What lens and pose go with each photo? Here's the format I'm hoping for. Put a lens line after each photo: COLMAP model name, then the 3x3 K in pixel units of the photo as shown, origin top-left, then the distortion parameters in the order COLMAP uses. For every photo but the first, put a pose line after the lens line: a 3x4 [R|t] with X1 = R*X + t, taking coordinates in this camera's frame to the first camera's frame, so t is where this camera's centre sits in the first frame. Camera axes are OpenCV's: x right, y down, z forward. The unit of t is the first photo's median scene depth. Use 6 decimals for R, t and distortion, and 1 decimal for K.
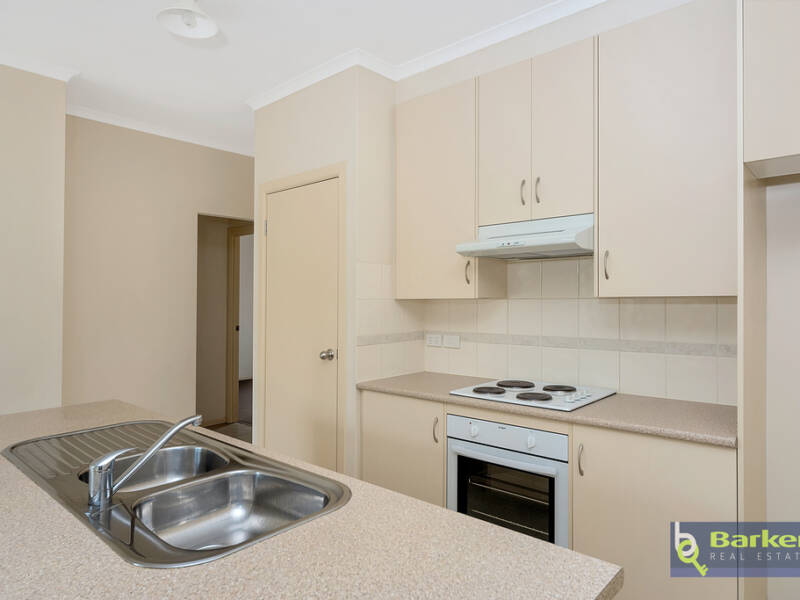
lens RADIAL K [[511.9, 0, 400.0], [0, 511.9, 300.0], [0, 0, 1]] dist [0.001152, 0.000629]
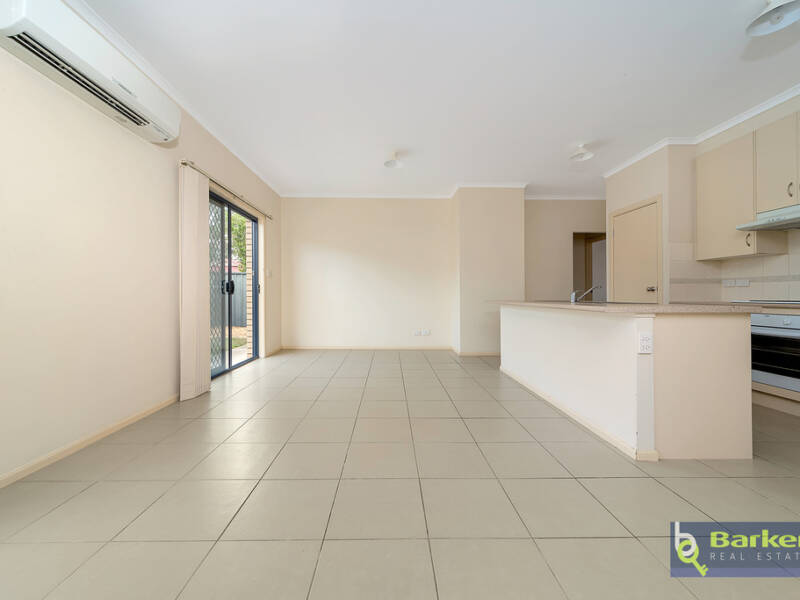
lens RADIAL K [[319.3, 0, 396.1], [0, 319.3, 284.5], [0, 0, 1]] dist [0.000106, -0.000031]
pose [[0.678537, -0.015257, -0.734408, 0.104363], [-0.013360, 0.999363, -0.033104, 0.144277], [0.734445, 0.032274, 0.677901, -0.616157]]
